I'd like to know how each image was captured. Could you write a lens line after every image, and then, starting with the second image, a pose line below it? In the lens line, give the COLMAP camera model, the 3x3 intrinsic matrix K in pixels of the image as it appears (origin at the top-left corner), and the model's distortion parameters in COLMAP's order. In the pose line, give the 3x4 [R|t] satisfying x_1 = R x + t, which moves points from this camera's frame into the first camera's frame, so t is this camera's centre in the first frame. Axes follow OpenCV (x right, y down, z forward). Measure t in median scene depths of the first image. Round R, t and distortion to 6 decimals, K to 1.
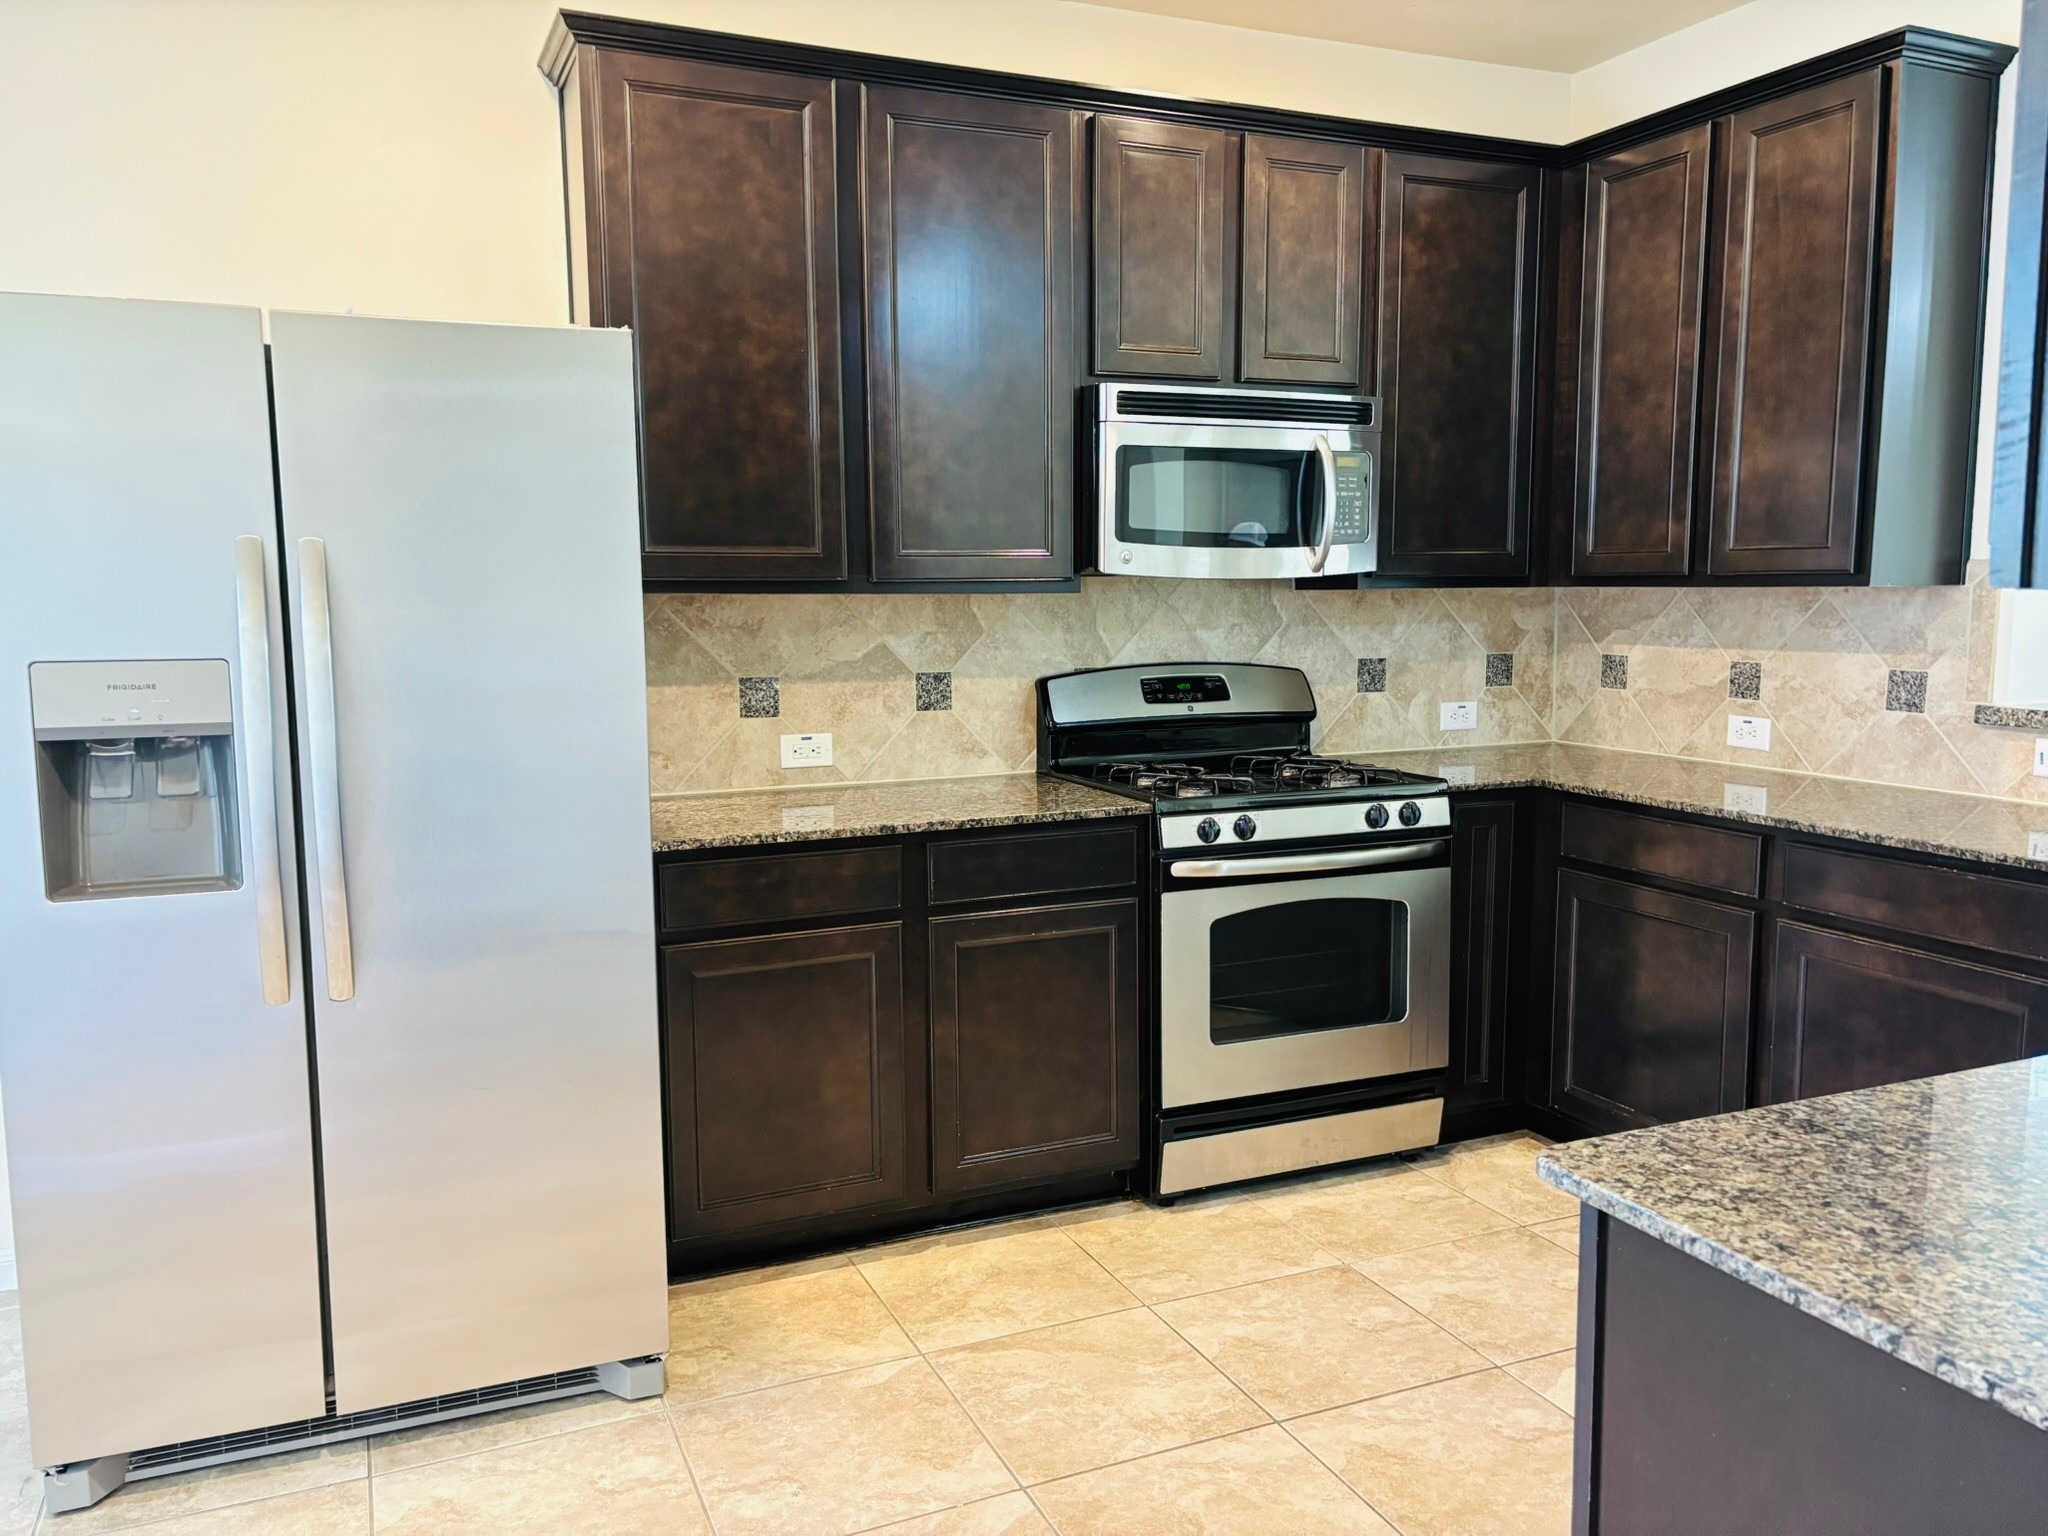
lens RADIAL K [[1585.1, 0, 1049.4], [0, 1585.1, 758.5], [0, 0, 1]] dist [0.204610, -0.370903]
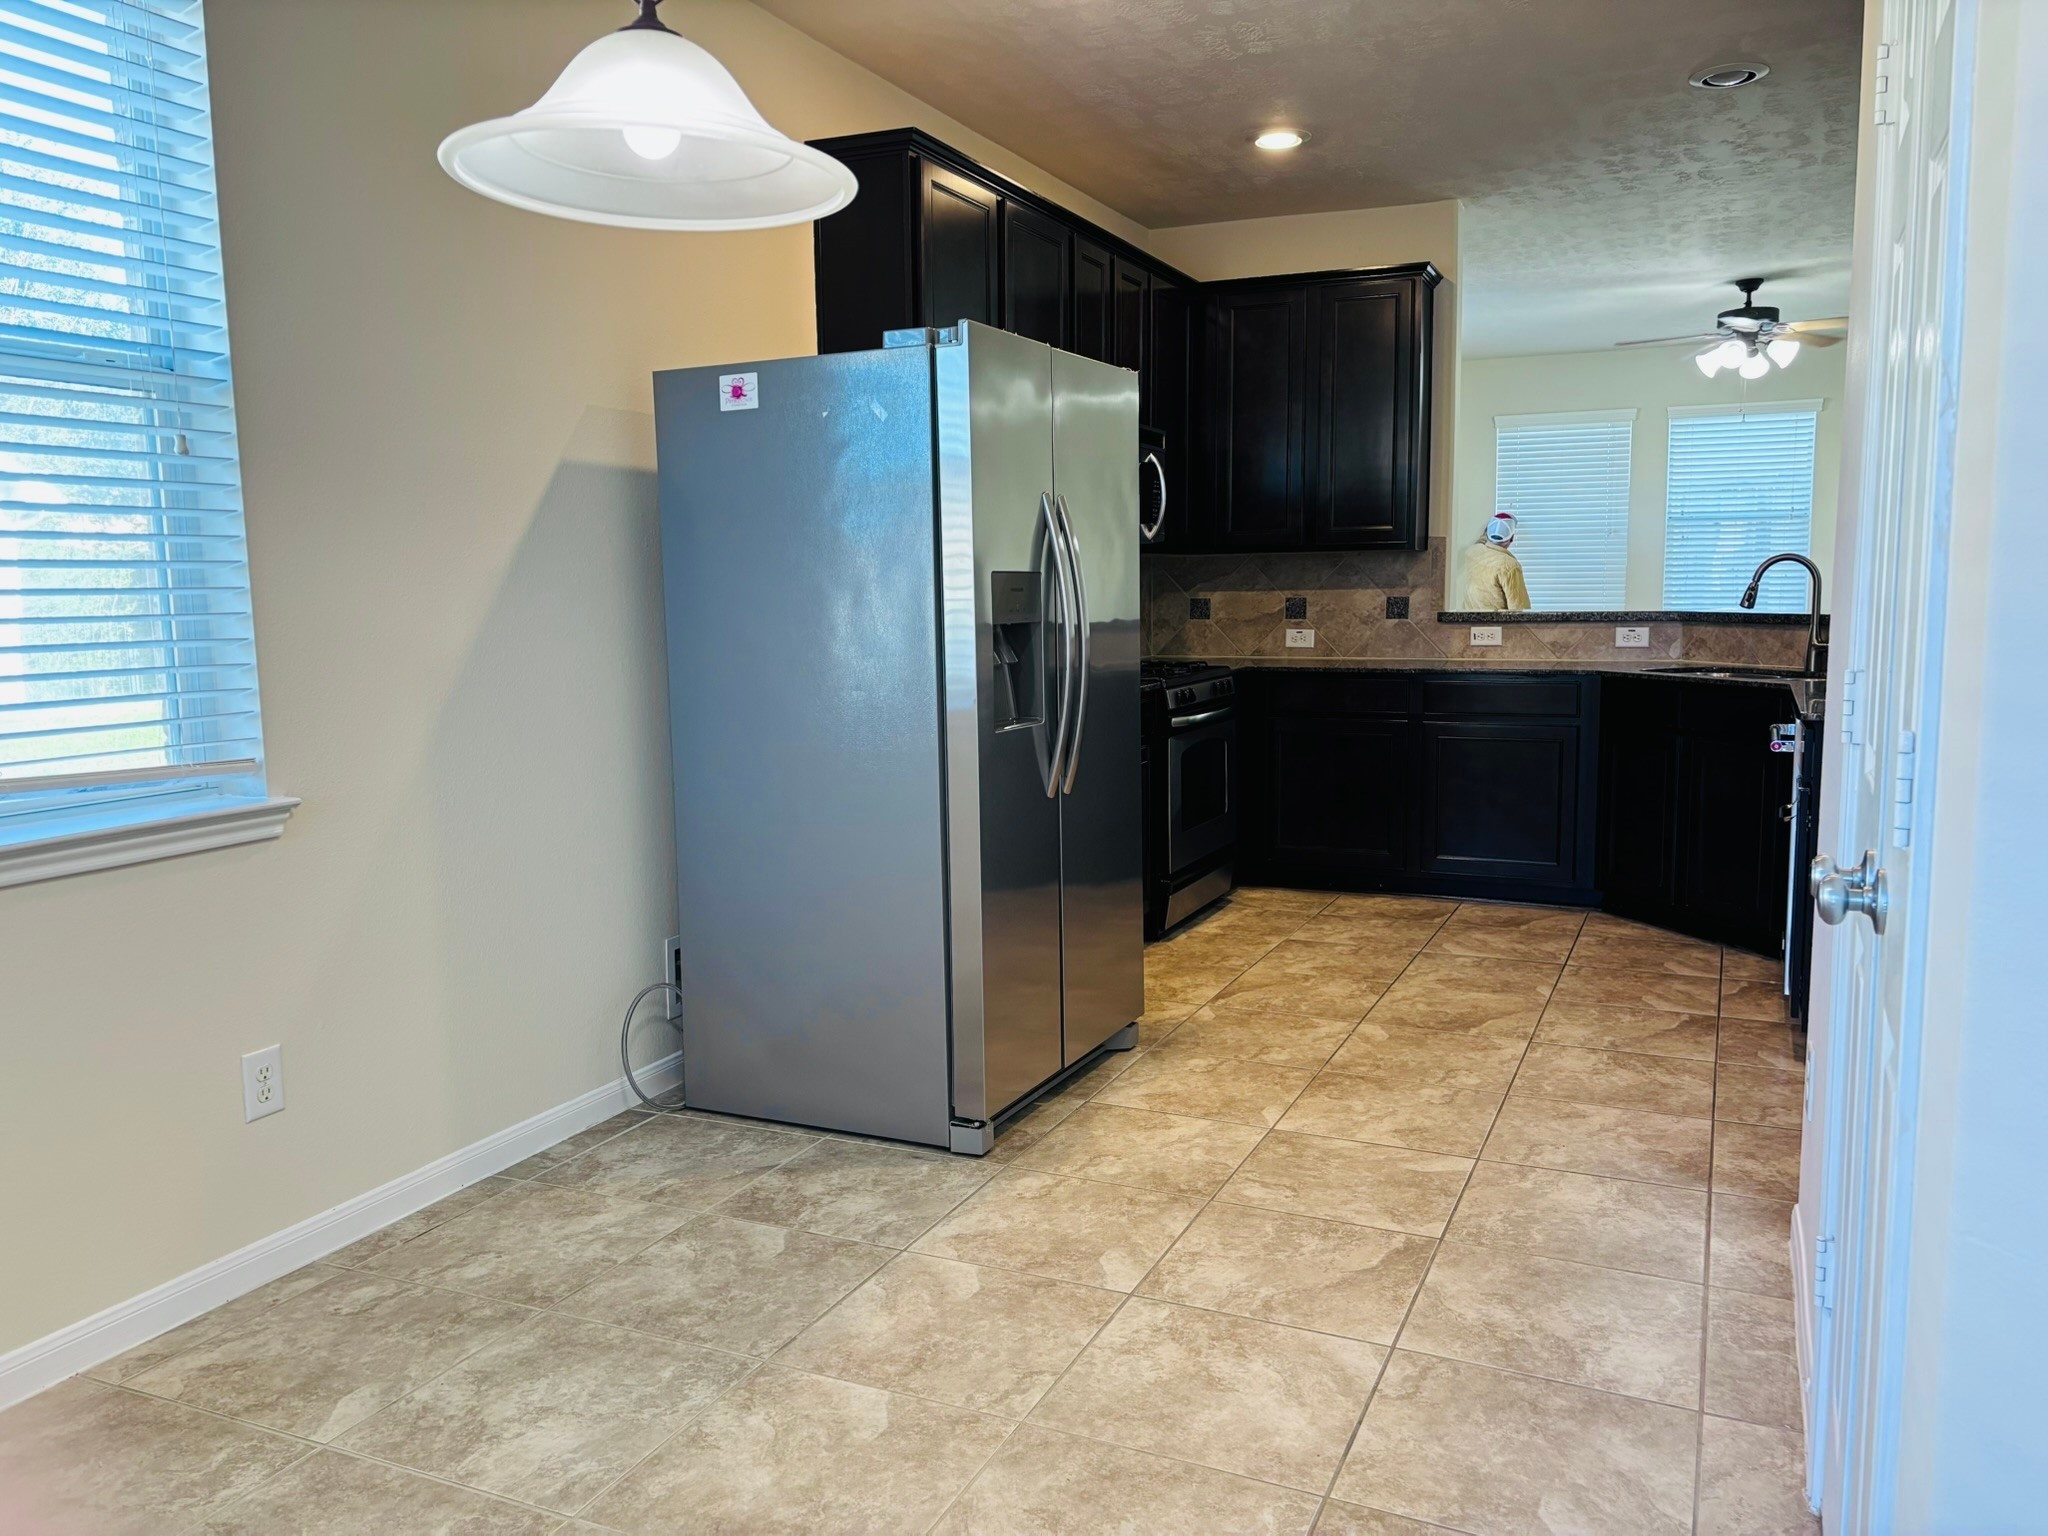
lens RADIAL K [[1548.6, 0, 1024.0], [0, 1548.6, 768.0], [0, 0, 1]] dist [0.045017, -0.025545]
pose [[0.748752, -0.082256, 0.657727, -0.950218], [0.082931, 0.996099, 0.030165, 0.050663], [-0.657642, 0.031960, 0.752652, -0.055104]]
